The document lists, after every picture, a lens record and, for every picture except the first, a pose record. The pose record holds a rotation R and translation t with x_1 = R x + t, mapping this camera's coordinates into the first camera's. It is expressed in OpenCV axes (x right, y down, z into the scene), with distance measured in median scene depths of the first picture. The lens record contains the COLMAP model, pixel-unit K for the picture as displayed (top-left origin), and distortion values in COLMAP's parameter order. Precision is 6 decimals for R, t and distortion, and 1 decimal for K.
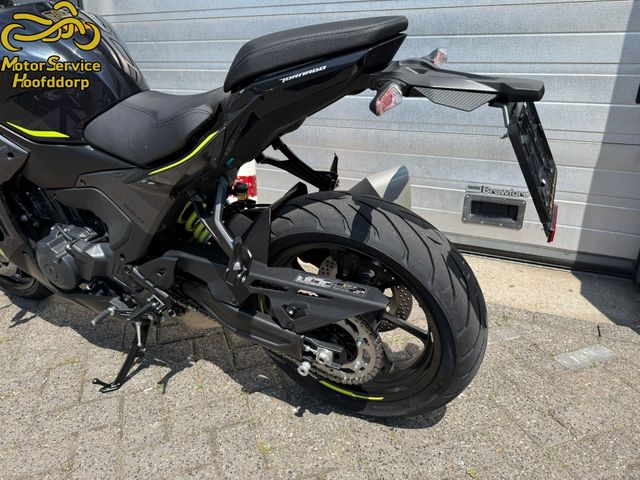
lens RADIAL K [[456.2, 0, 323.8], [0, 456.2, 232.9], [0, 0, 1]] dist [0.033862, -0.005041]
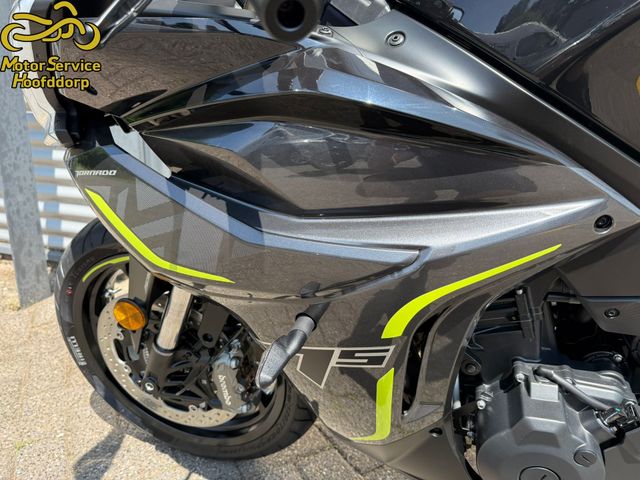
lens RADIAL K [[450.6, 0, 320.0], [0, 450.6, 240.0], [0, 0, 1]] dist [0.034486, -0.059668]
pose [[0.988117, -0.019880, 0.152410, -0.767128], [0.029954, 0.997495, -0.064088, -0.109342], [-0.150754, 0.067892, 0.986237, 0.532123]]
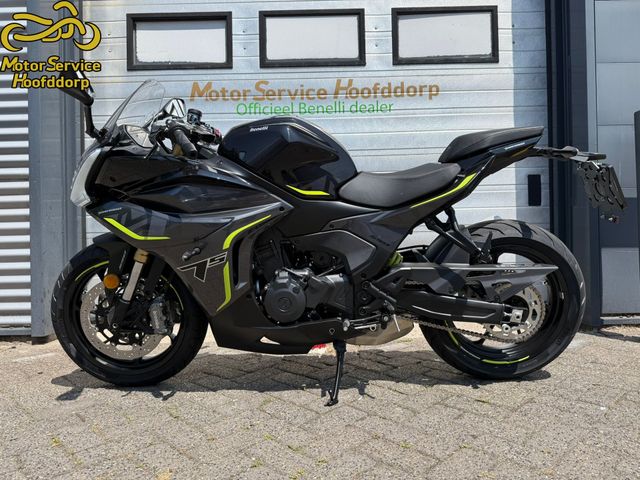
lens RADIAL K [[450.6, 0, 320.0], [0, 450.6, 240.0], [0, 0, 1]] dist [0.034486, -0.059668]
pose [[0.905396, -0.023216, 0.423934, -0.910185], [0.168467, 0.936178, -0.308528, 0.277947], [-0.389715, 0.350758, 0.851523, -0.119355]]
